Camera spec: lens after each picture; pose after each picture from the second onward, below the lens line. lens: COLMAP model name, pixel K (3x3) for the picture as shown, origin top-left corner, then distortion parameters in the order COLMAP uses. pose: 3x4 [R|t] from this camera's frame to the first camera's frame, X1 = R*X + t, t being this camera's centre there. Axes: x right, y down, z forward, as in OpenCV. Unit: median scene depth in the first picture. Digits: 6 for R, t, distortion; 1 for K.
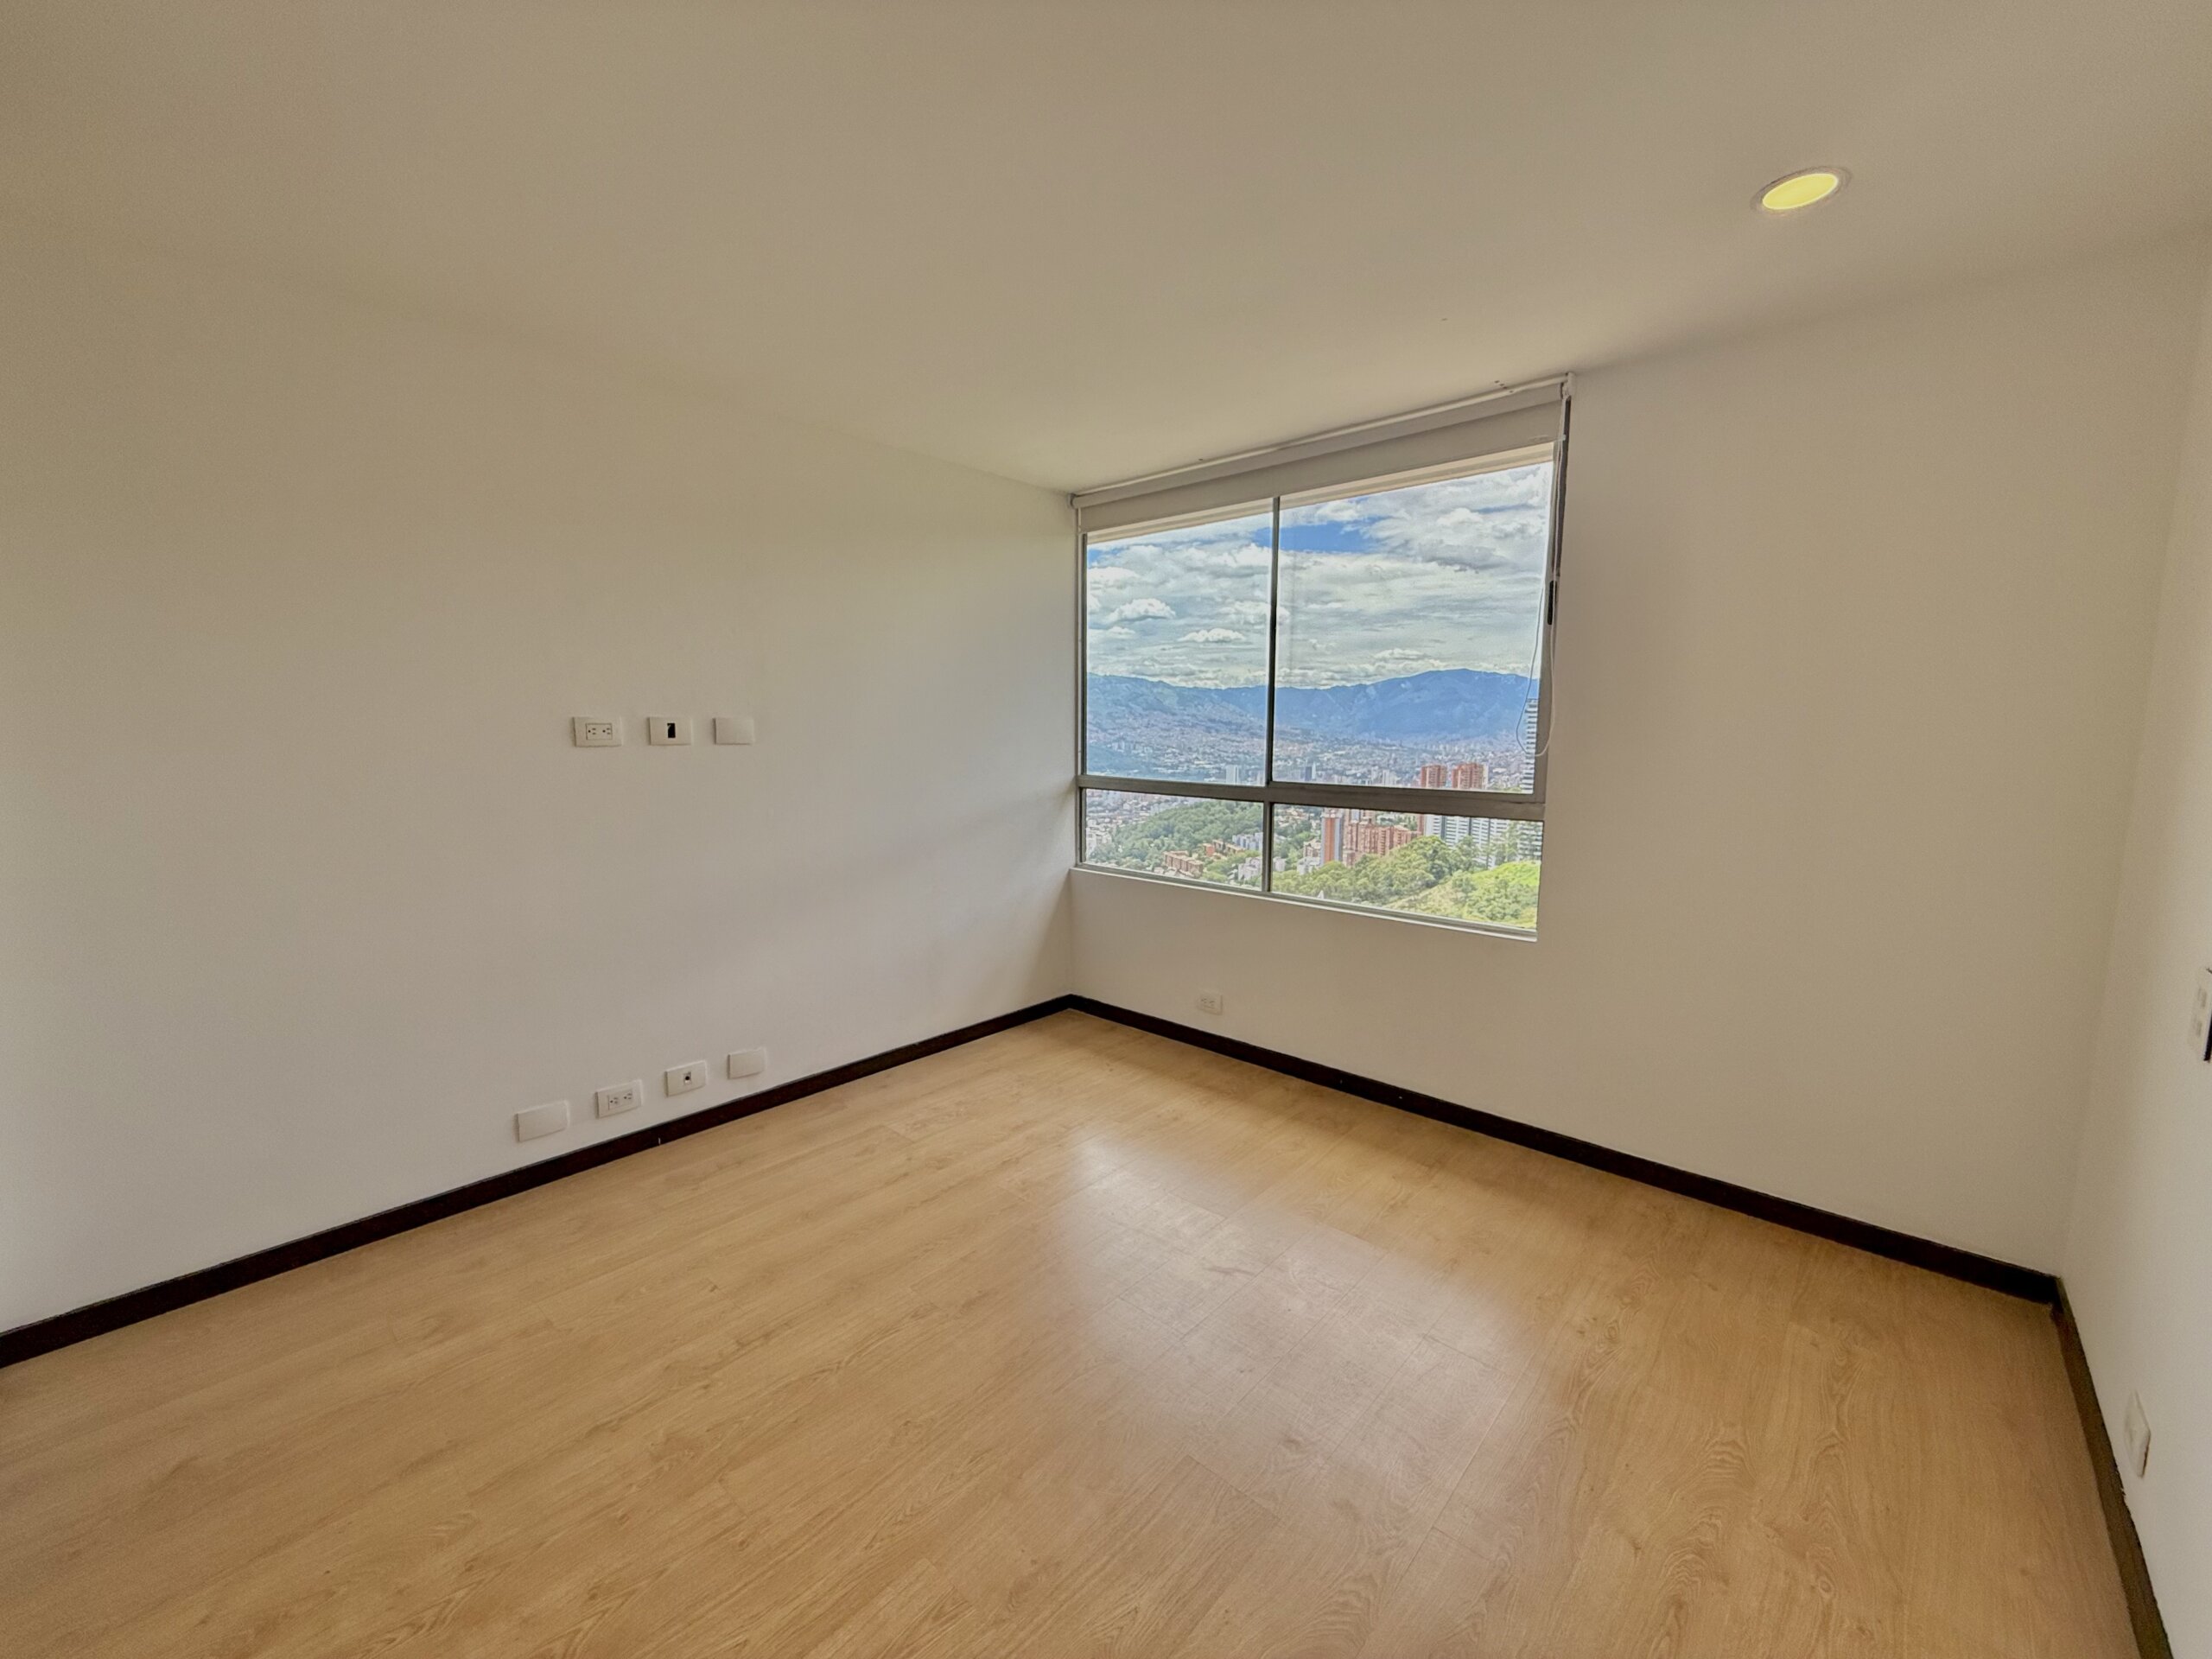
lens RADIAL K [[882.7, 0, 1100.7], [0, 882.7, 827.5], [0, 0, 1]] dist [-0.000167, 0.000224]
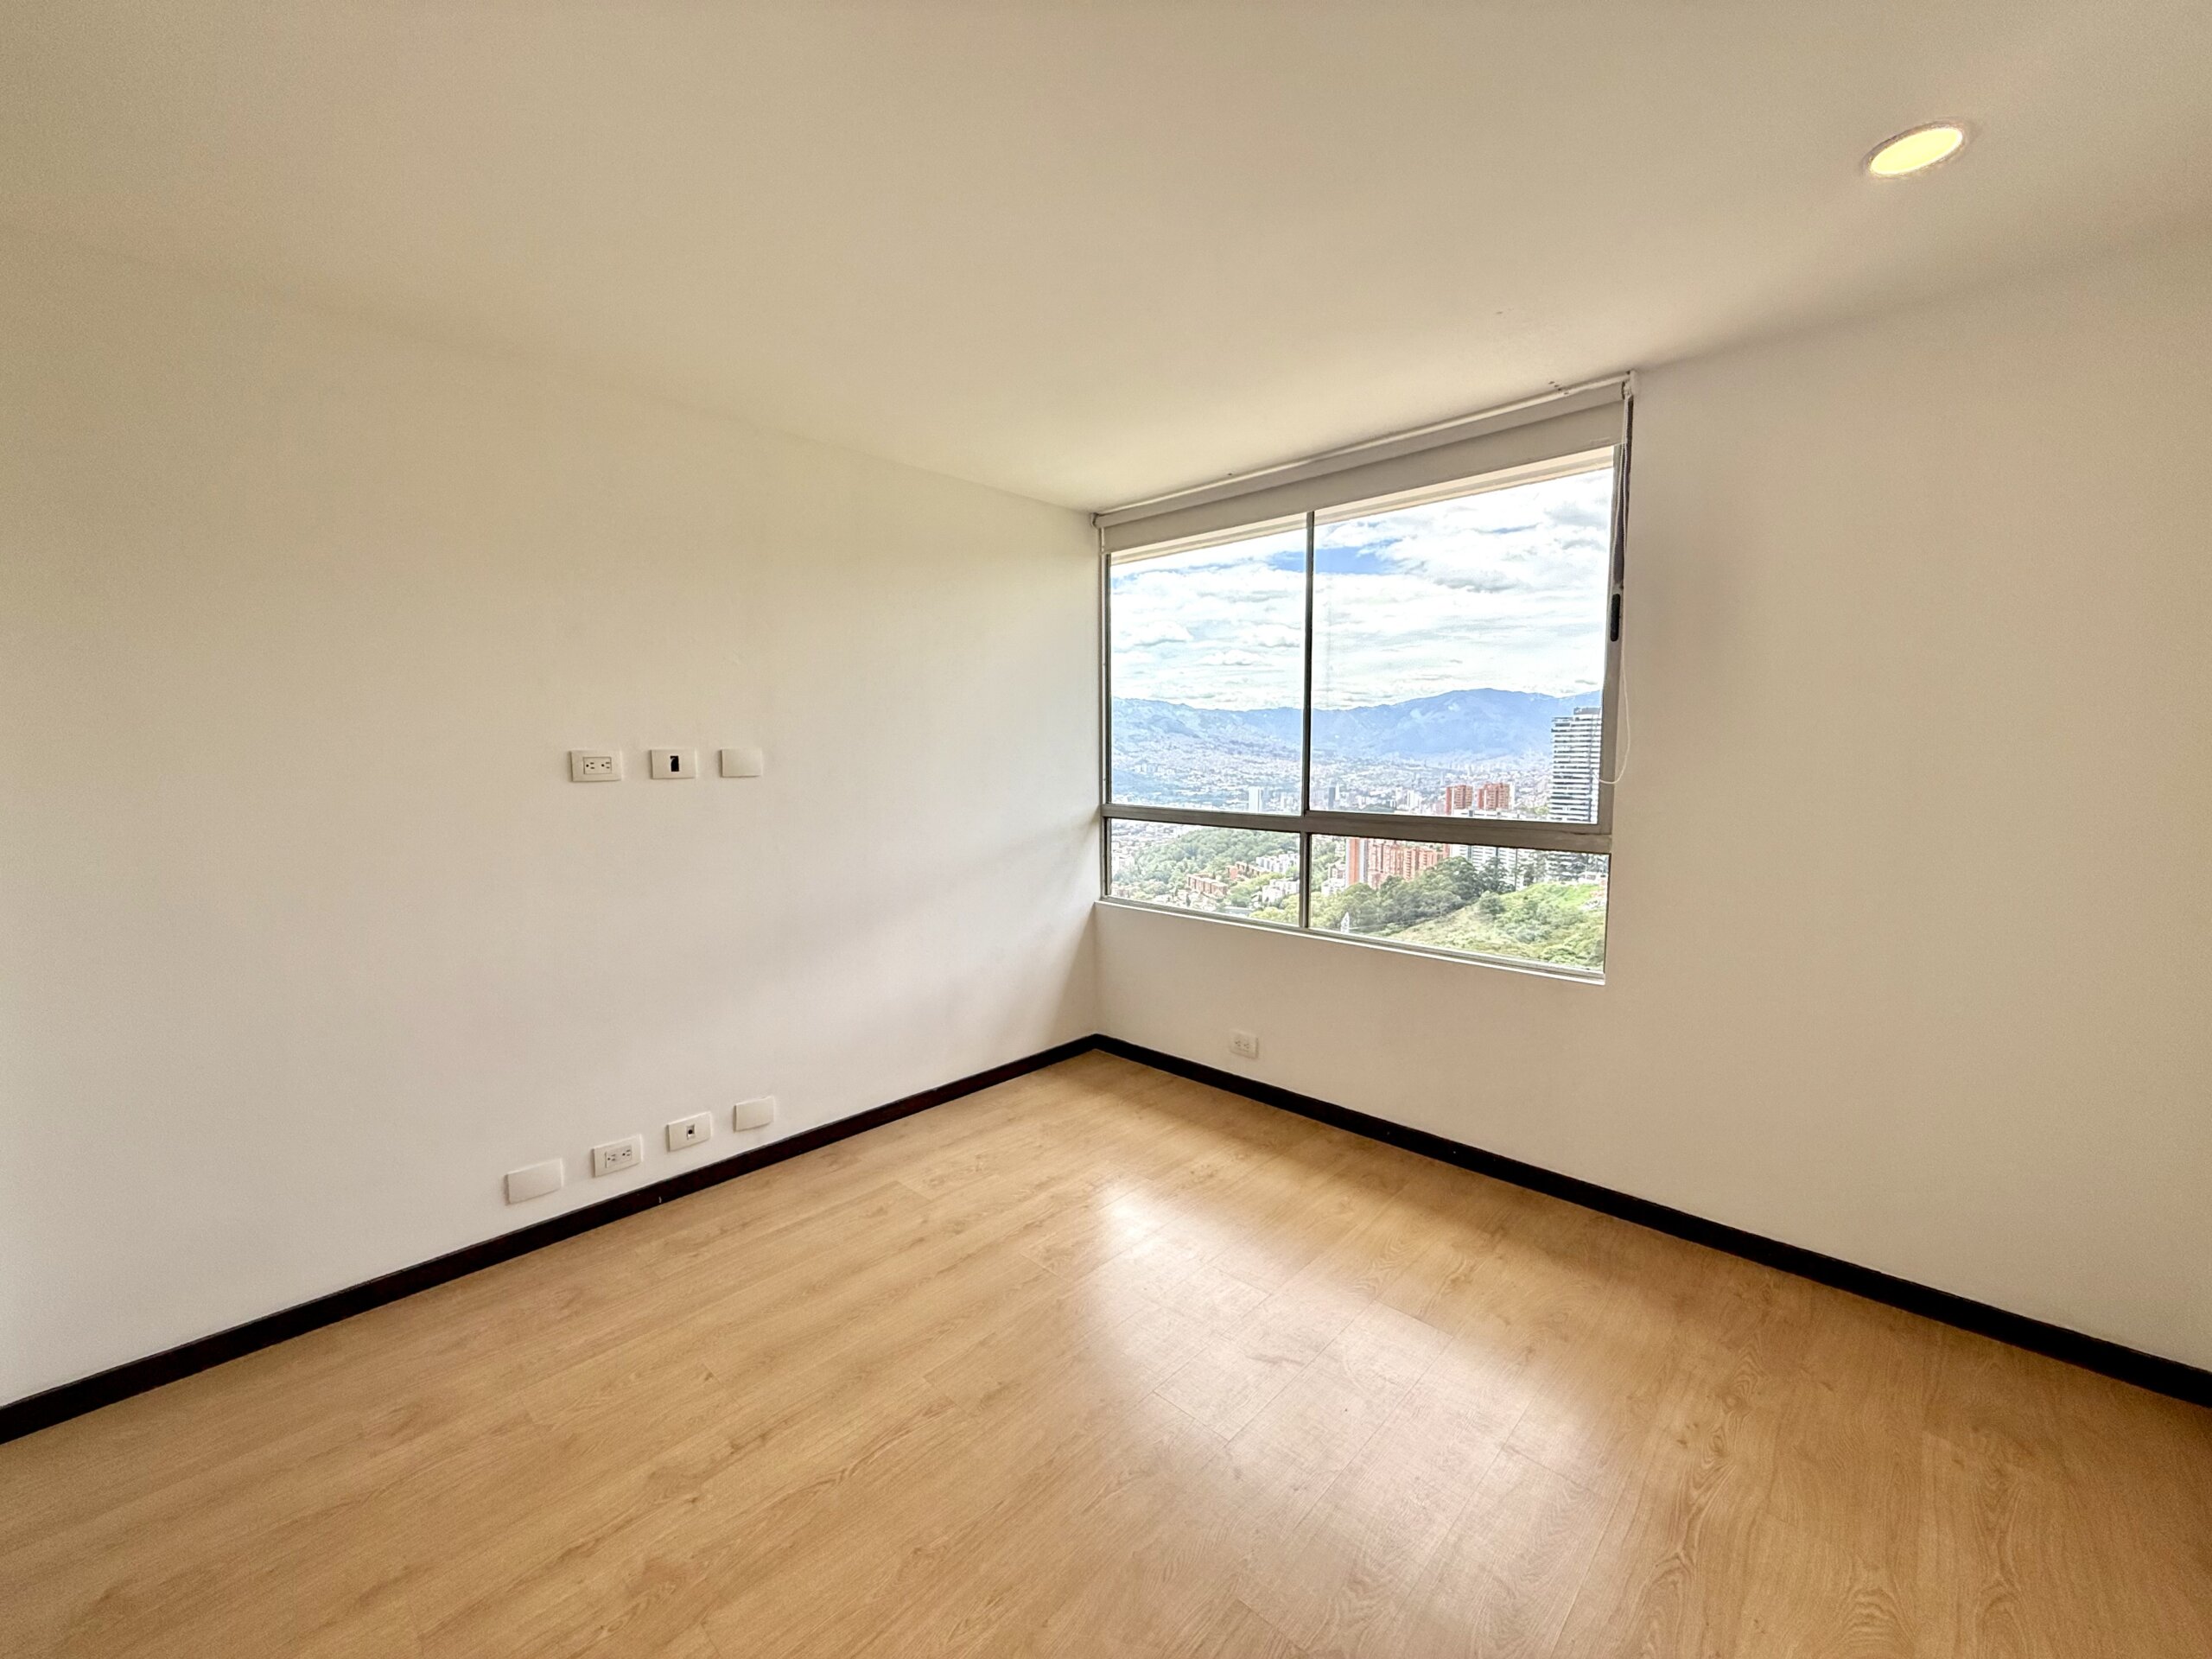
lens RADIAL K [[882.7, 0, 1100.3], [0, 882.7, 828.4], [0, 0, 1]] dist [-0.000167, 0.000224]
pose [[0.999636, -0.006719, -0.026139, -0.005463], [0.006078, 0.999681, -0.024506, -0.015112], [0.026295, 0.024338, 0.999358, 0.069478]]
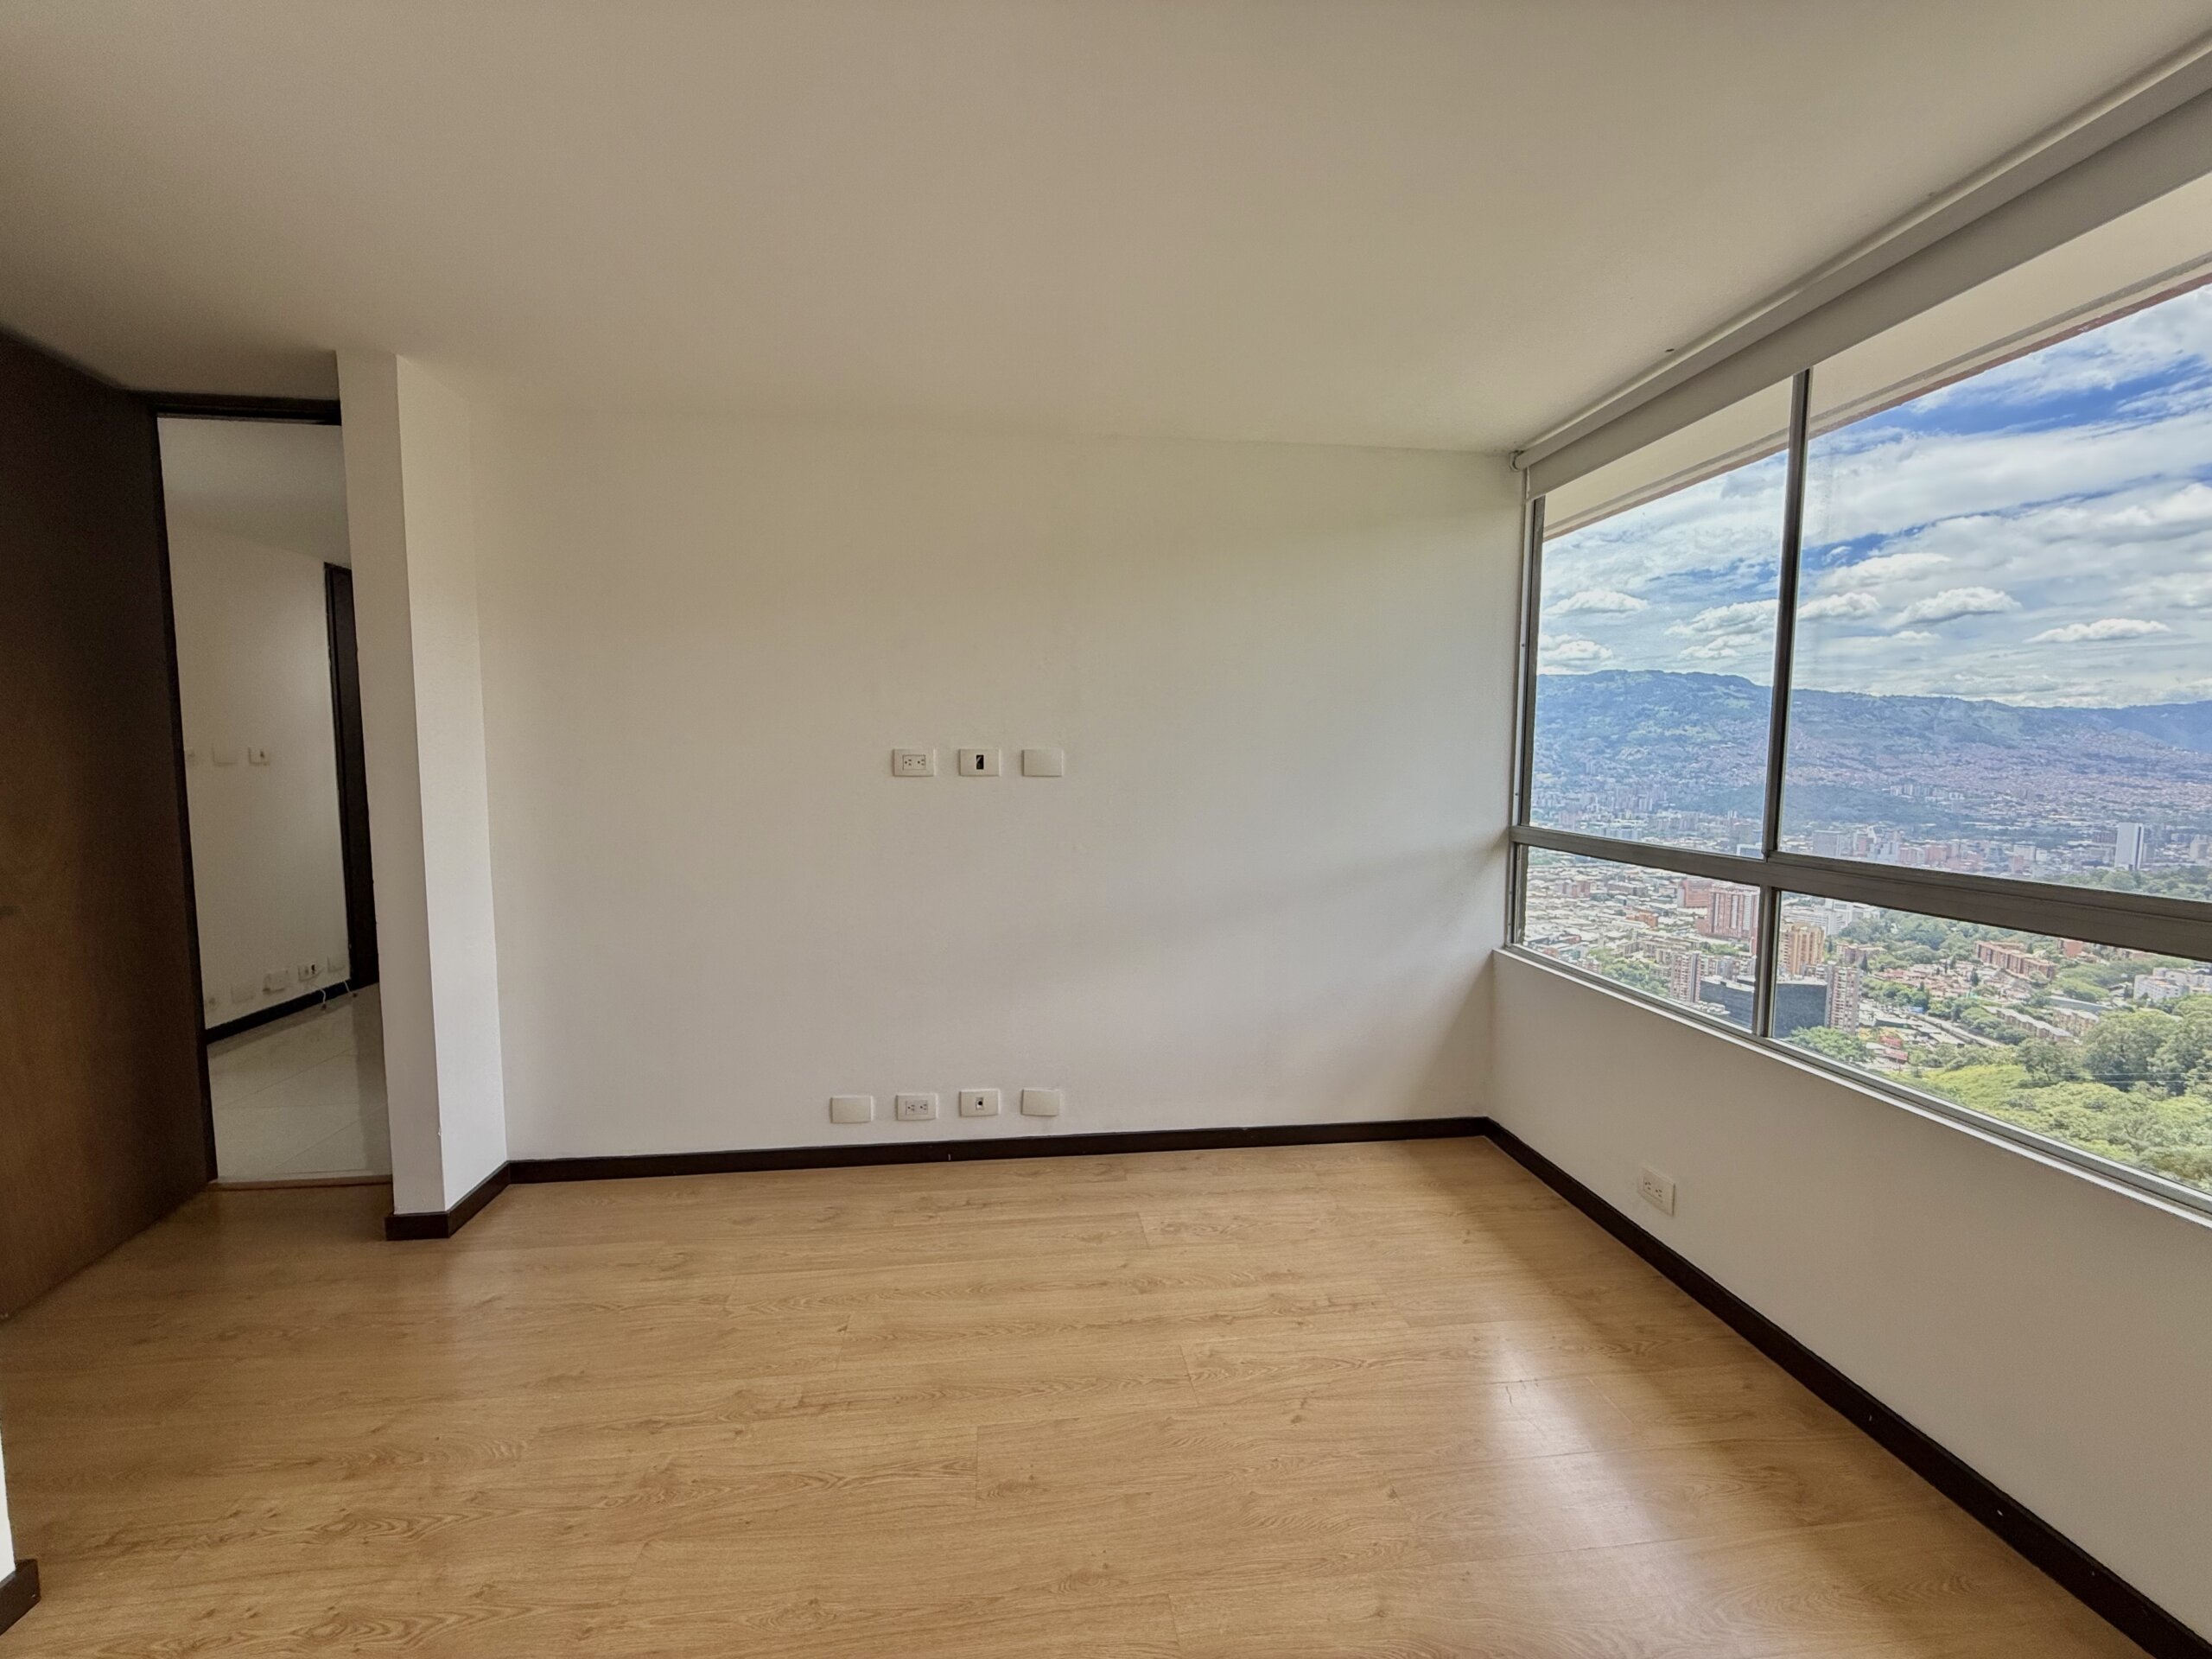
lens RADIAL K [[882.7, 0, 1101.2], [0, 882.7, 828.0], [0, 0, 1]] dist [-0.000167, 0.000224]
pose [[0.754414, 0.051263, -0.654395, 0.314717], [-0.077466, 0.996932, -0.011210, -0.034572], [0.651812, 0.059150, 0.756070, 0.334567]]
